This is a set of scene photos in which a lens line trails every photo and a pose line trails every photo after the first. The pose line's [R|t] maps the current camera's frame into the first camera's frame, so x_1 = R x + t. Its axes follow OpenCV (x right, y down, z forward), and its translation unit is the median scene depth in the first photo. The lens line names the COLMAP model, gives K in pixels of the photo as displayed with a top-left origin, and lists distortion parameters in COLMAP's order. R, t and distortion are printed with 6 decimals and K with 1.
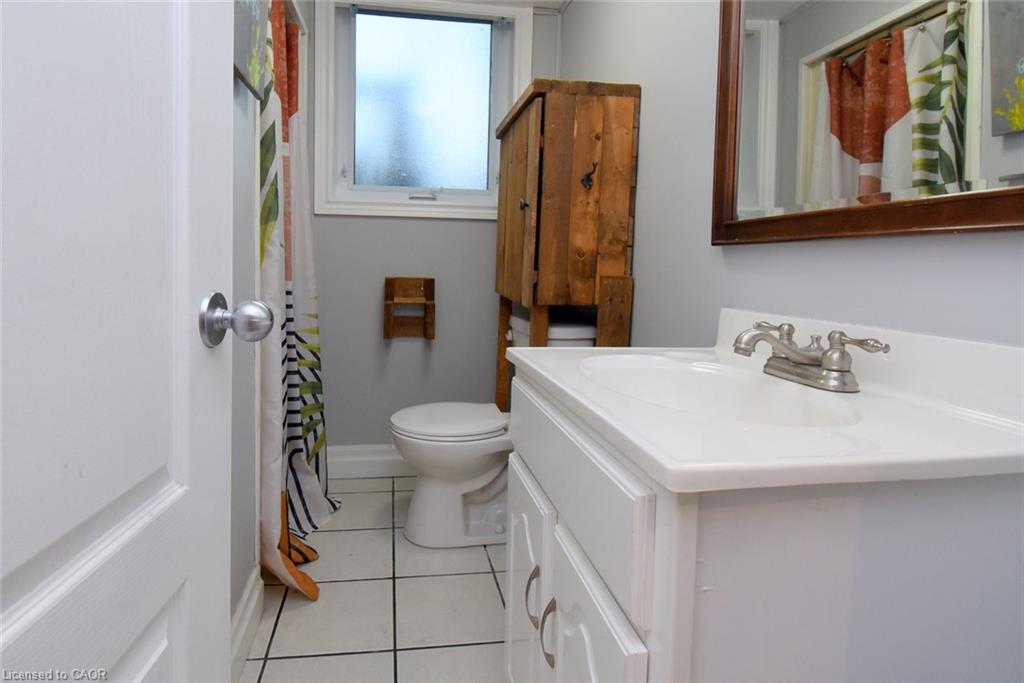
lens RADIAL K [[526.7, 0, 464.2], [0, 526.7, 291.1], [0, 0, 1]] dist [0.001852, -0.000338]
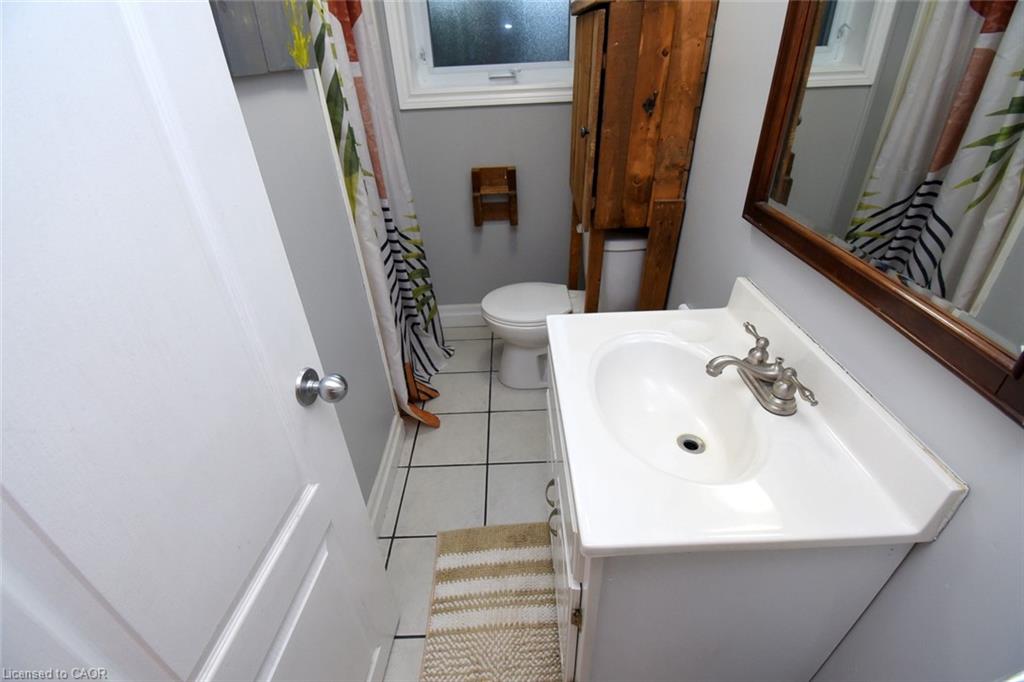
lens RADIAL K [[445.5, 0, 512.0], [0, 445.5, 341.0], [0, 0, 1]] dist [0.016829, -0.020940]
pose [[0.991120, 0.014540, -0.132176, 0.093895], [0.052391, 0.870902, 0.488656, -0.243041], [0.122217, -0.491241, 0.862407, 0.027053]]
